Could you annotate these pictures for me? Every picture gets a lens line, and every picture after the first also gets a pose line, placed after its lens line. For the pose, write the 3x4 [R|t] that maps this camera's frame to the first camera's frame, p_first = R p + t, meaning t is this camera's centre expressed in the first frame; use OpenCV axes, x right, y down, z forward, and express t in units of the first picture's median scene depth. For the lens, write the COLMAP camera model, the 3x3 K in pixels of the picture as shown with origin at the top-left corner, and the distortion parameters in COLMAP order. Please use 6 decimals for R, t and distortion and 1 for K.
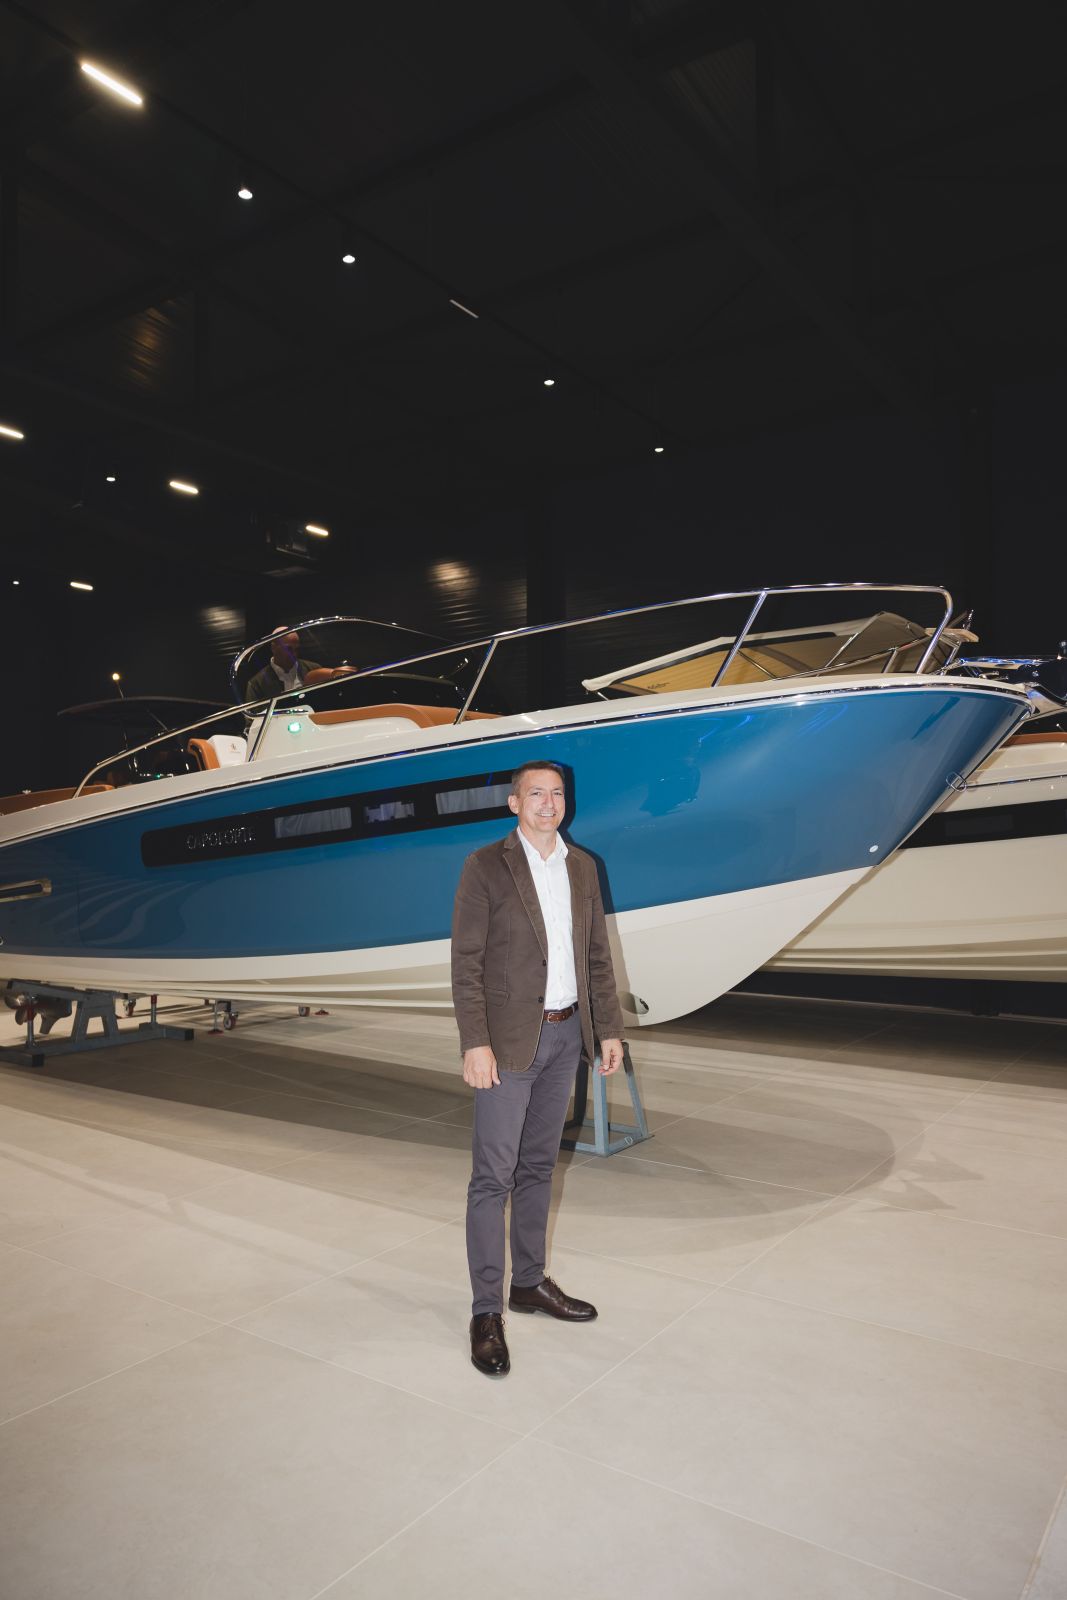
lens RADIAL K [[1096.6, 0, 527.7], [0, 1096.6, 799.3], [0, 0, 1]] dist [0.000570, 0.012656]
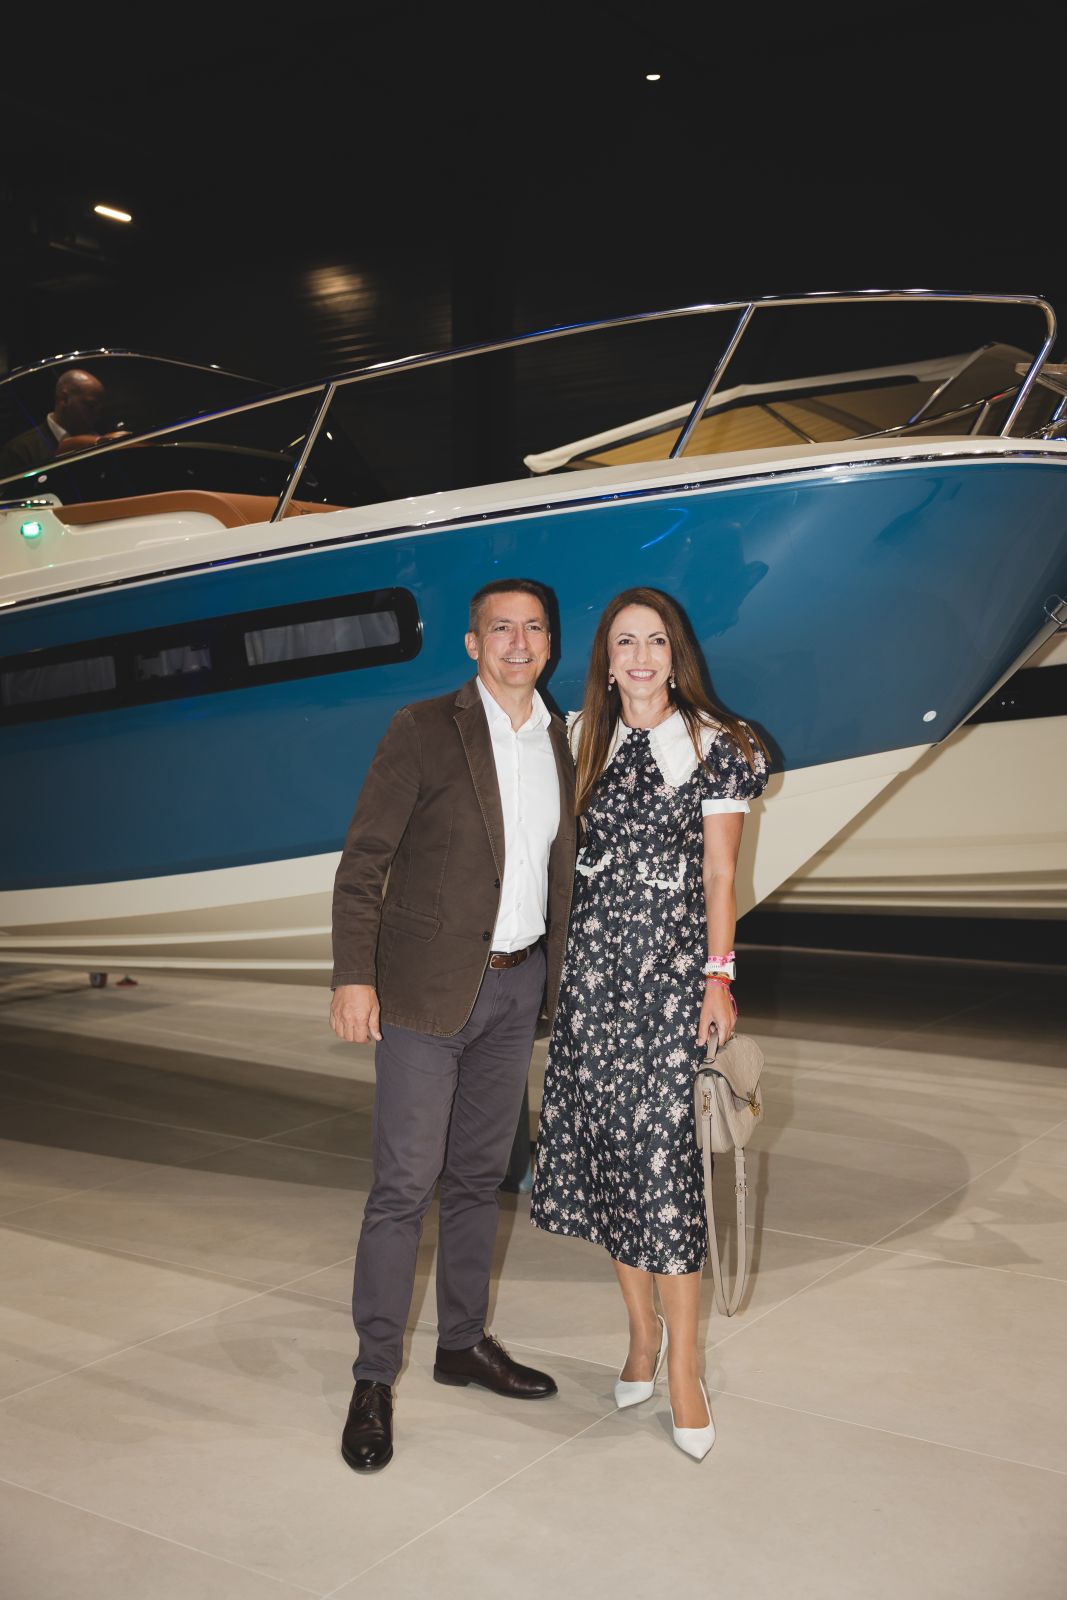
lens RADIAL K [[1714.1, 0, 562.9], [0, 1714.1, 810.7], [0, 0, 1]] dist [-0.001673, 0.000000]
pose [[0.999836, -0.005910, 0.017123, 0.077701], [0.004344, 0.995923, 0.090102, 0.008415], [-0.017585, -0.090013, 0.995785, 0.006767]]
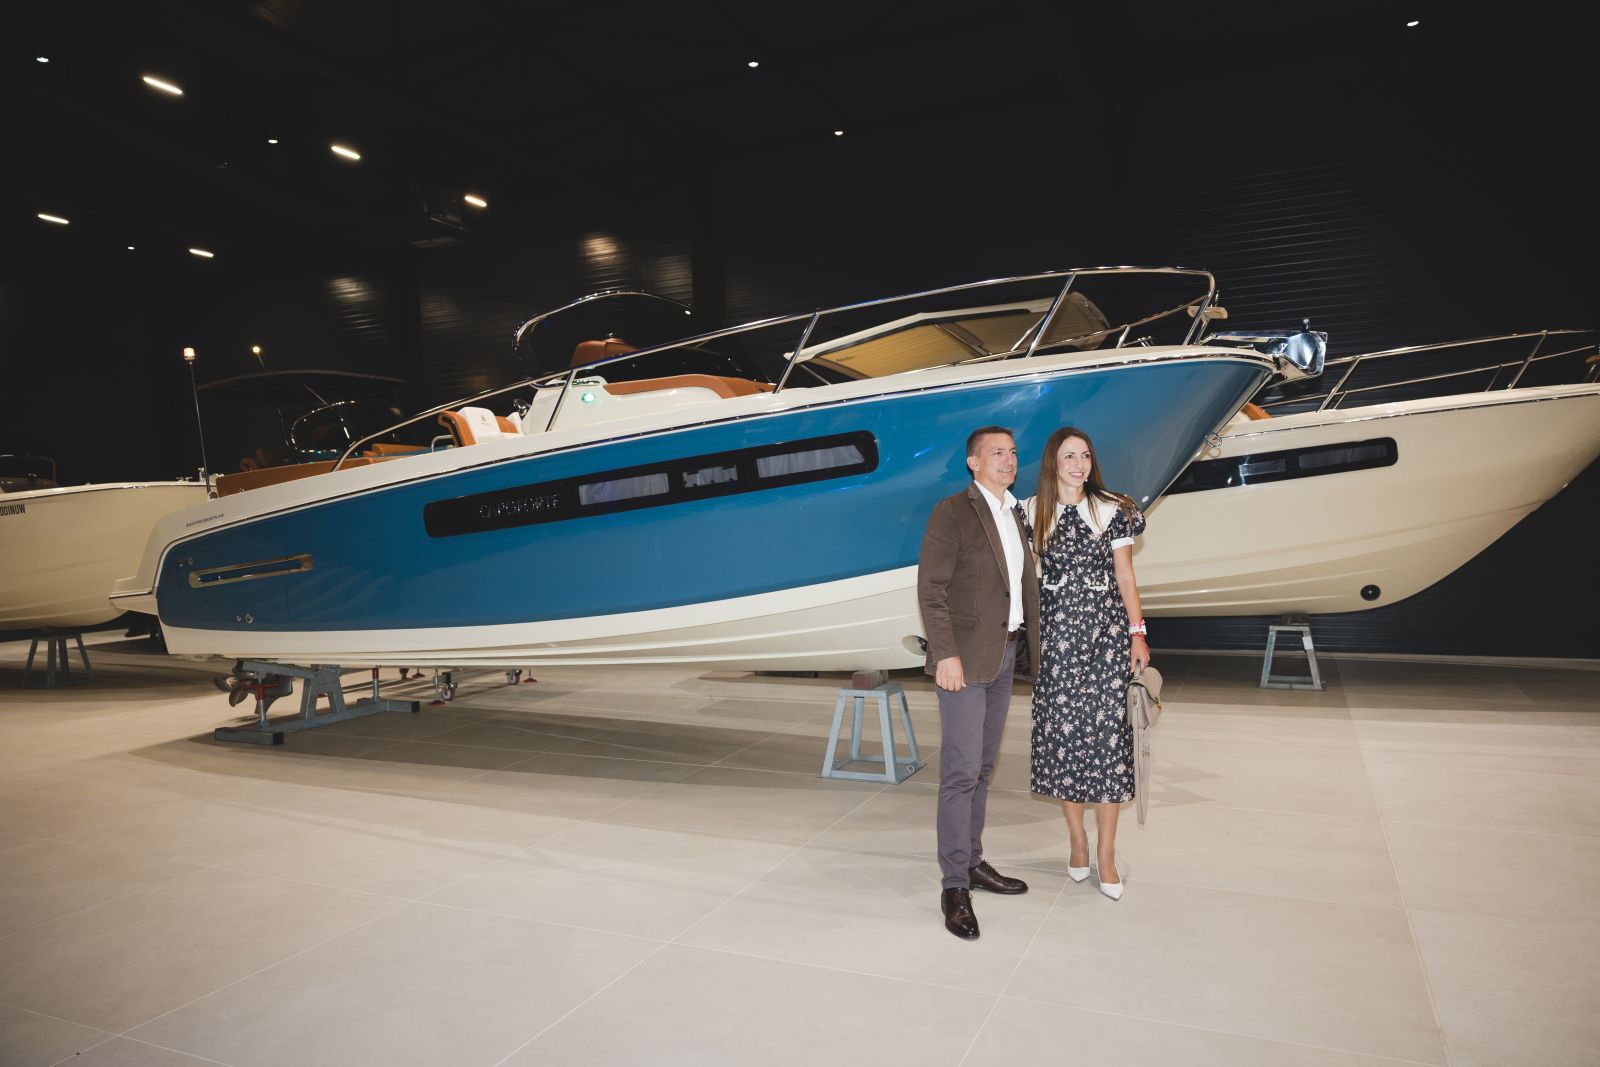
lens RADIAL K [[1096.6, 0, 798.3], [0, 1096.6, 523.6], [0, 0, 1]] dist [0.000570, 0.012656]
pose [[0.984366, -0.026047, 0.174199, -0.221127], [0.018613, 0.998851, 0.044172, 0.011735], [-0.175149, -0.040239, 0.983719, -0.061661]]
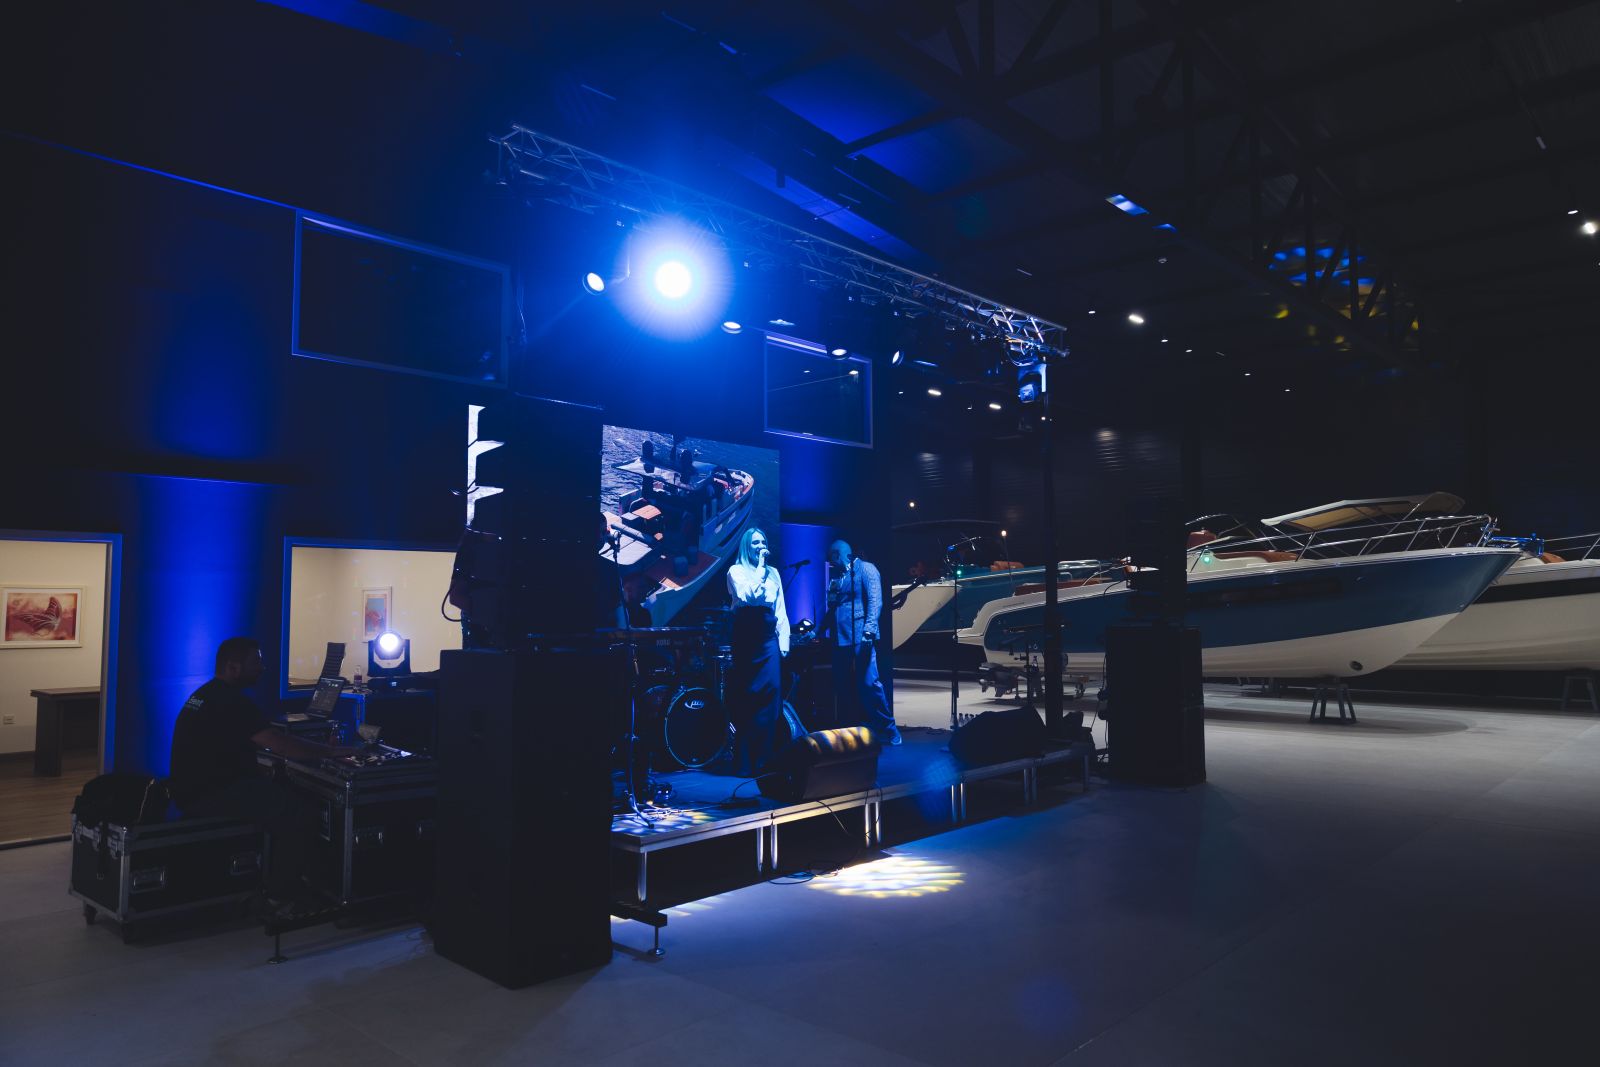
lens RADIAL K [[1096.6, 0, 789.4], [0, 1096.6, 518.5], [0, 0, 1]] dist [0.000570, 0.012656]
pose [[0.989948, -0.015259, -0.140610, -0.891328], [0.009898, 0.999200, -0.038748, -0.078404], [0.141089, 0.036966, 0.989307, -1.830407]]
